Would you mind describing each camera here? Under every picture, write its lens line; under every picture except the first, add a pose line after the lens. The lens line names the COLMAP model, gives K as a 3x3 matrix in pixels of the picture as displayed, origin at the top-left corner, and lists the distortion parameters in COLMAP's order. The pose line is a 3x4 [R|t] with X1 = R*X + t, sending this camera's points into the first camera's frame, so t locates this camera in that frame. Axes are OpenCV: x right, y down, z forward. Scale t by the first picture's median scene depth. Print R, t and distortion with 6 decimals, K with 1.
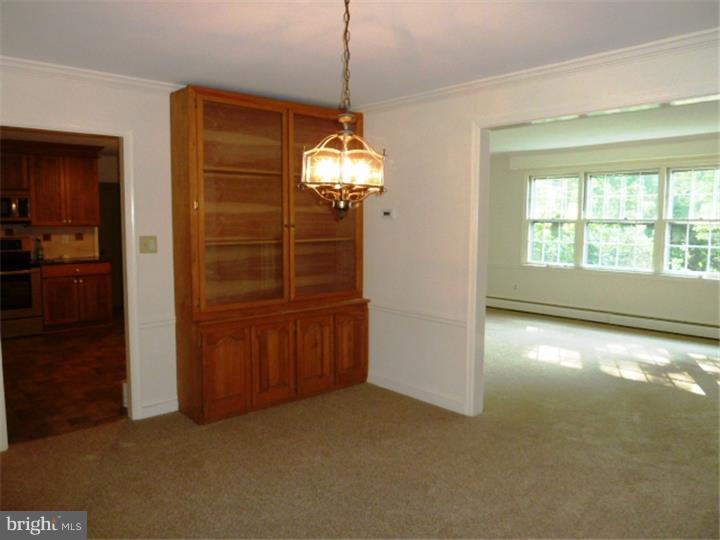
lens RADIAL K [[533.5, 0, 360.0], [0, 533.5, 270.0], [0, 0, 1]] dist [-0.050323, 0.025357]
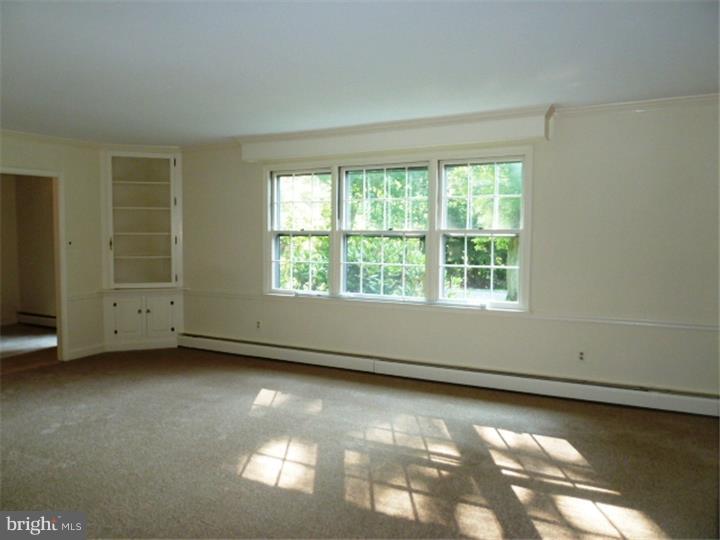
lens RADIAL K [[533.5, 0, 360.0], [0, 533.5, 270.0], [0, 0, 1]] dist [-0.050323, 0.025357]
pose [[0.935556, -0.026647, 0.352173, 0.189260], [0.035280, 0.999213, -0.018118, -0.027512], [-0.351413, 0.029375, 0.935760, 0.302590]]
